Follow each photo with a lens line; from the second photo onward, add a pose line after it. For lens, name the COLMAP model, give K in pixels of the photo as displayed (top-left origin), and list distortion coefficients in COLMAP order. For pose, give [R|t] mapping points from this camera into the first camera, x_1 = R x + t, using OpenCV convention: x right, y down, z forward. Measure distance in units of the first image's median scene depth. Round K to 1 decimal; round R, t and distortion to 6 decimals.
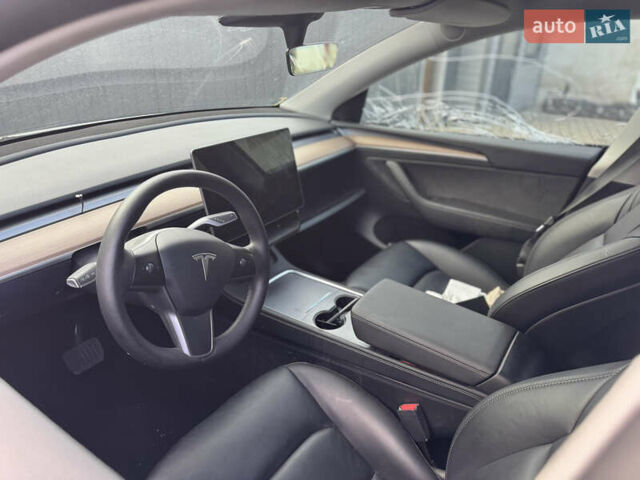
lens RADIAL K [[451.3, 0, 320.0], [0, 451.3, 240.0], [0, 0, 1]] dist [0.059604, -0.071528]
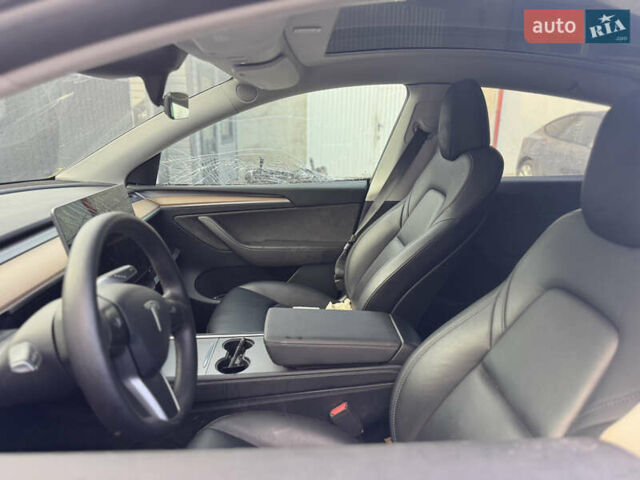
lens RADIAL K [[447.7, 0, 320.0], [0, 447.7, 240.0], [0, 0, 1]] dist [0.062053, -0.133146]
pose [[0.796732, -0.164926, 0.581393, -0.257533], [0.262759, 0.960885, -0.087503, 0.041274], [-0.544220, 0.222482, 0.808904, 0.046914]]
